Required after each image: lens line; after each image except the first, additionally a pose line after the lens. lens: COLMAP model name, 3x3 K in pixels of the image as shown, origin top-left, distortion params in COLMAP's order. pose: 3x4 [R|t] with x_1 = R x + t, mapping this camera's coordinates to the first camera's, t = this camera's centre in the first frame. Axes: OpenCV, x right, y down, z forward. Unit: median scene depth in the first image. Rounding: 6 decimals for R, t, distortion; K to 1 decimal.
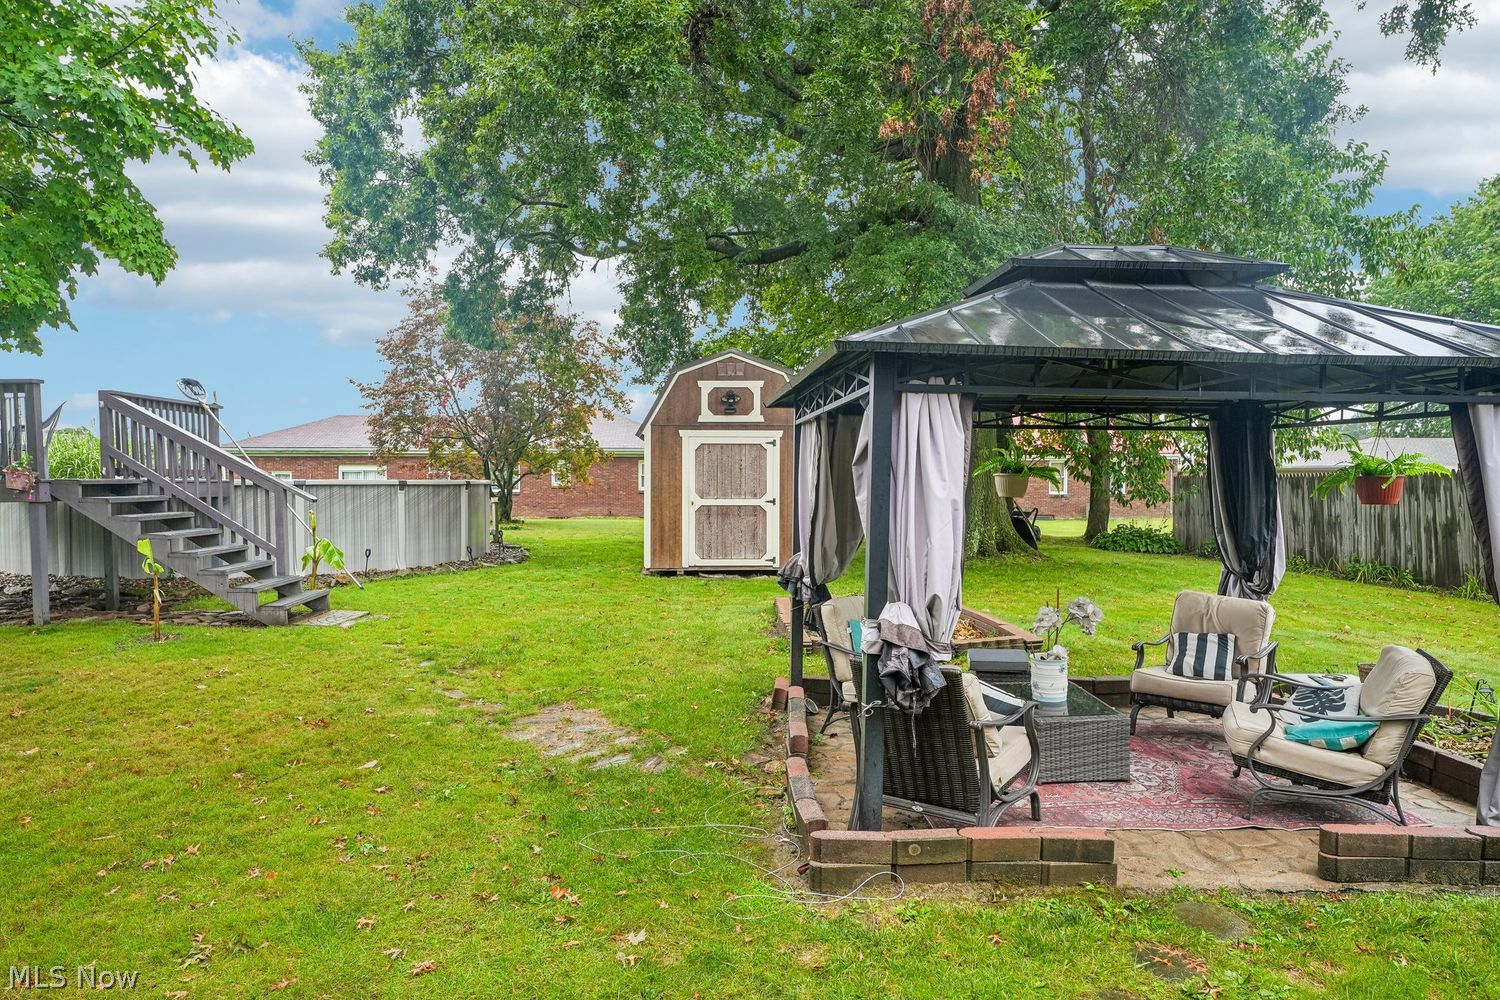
lens RADIAL K [[944.4, 0, 750.0], [0, 944.4, 500.0], [0, 0, 1]] dist [-0.000160, -0.000042]
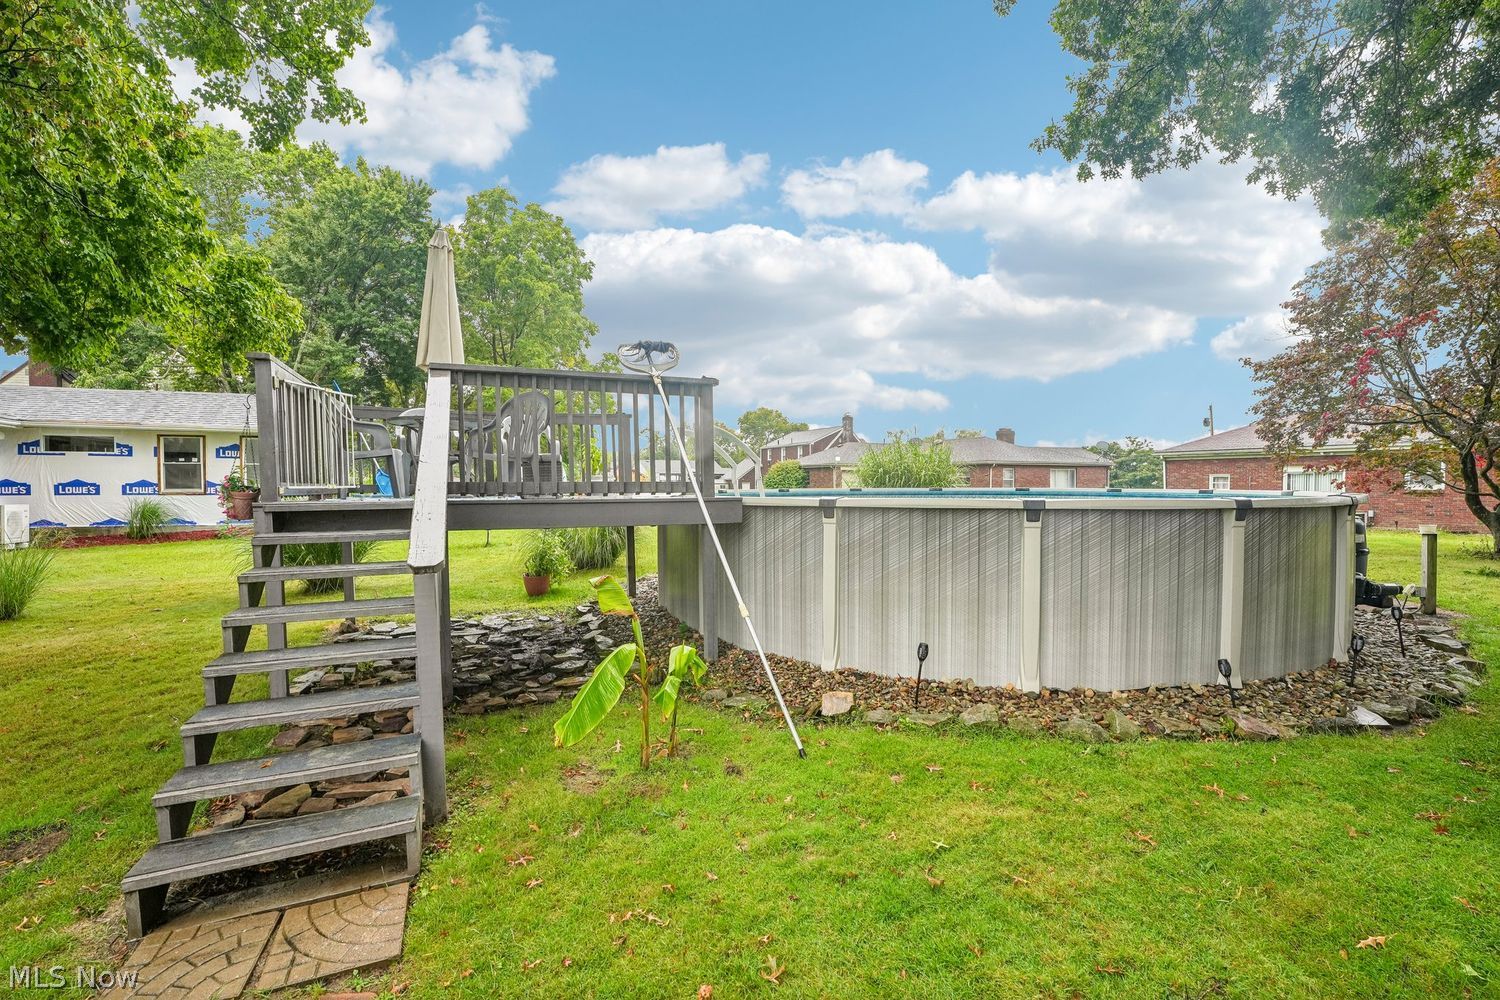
lens RADIAL K [[672.7, 0, 750.0], [0, 672.7, 500.0], [0, 0, 1]] dist [0.000453, 0.000050]
pose [[0.362710, 0.000871, -0.931902, -0.115646], [-0.030022, 0.999491, -0.010751, -0.013090], [0.931418, 0.031877, 0.362551, 0.755078]]
